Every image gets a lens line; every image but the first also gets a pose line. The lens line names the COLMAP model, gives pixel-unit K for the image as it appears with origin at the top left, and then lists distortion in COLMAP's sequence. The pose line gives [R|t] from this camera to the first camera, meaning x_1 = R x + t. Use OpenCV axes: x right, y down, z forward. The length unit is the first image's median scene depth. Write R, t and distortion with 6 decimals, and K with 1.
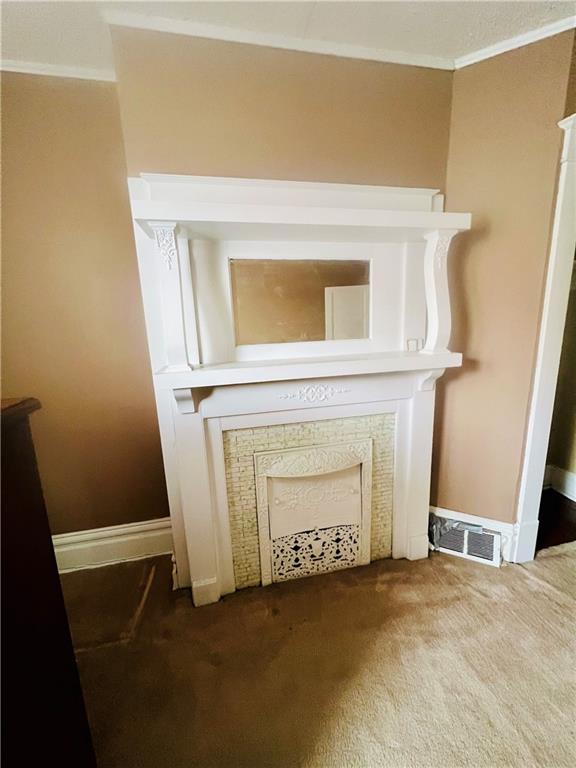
lens RADIAL K [[308.8, 0, 288.3], [0, 308.8, 385.5], [0, 0, 1]] dist [0.002223, -0.000459]
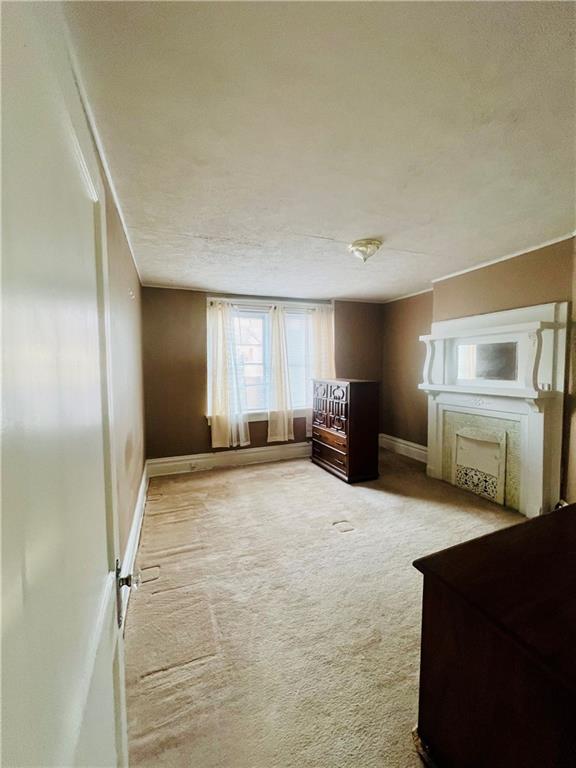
lens RADIAL K [[308.8, 0, 287.8], [0, 308.8, 383.5], [0, 0, 1]] dist [0.002223, -0.000459]
pose [[0.153914, 0.090817, -0.983902, 1.930842], [-0.192060, 0.979525, 0.060369, 0.021591], [0.969239, 0.179676, 0.168205, -0.683432]]
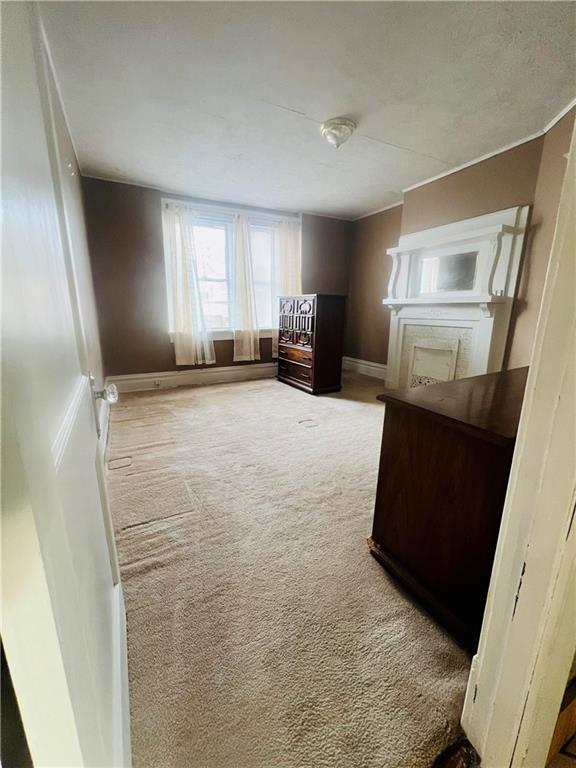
lens RADIAL K [[308.8, 0, 287.5], [0, 308.8, 382.2], [0, 0, 1]] dist [0.002223, -0.000459]
pose [[0.265664, 0.259810, -0.928397, 1.965135], [-0.206859, 0.955935, 0.208323, 0.254334], [0.941611, 0.136703, 0.307702, -0.667536]]
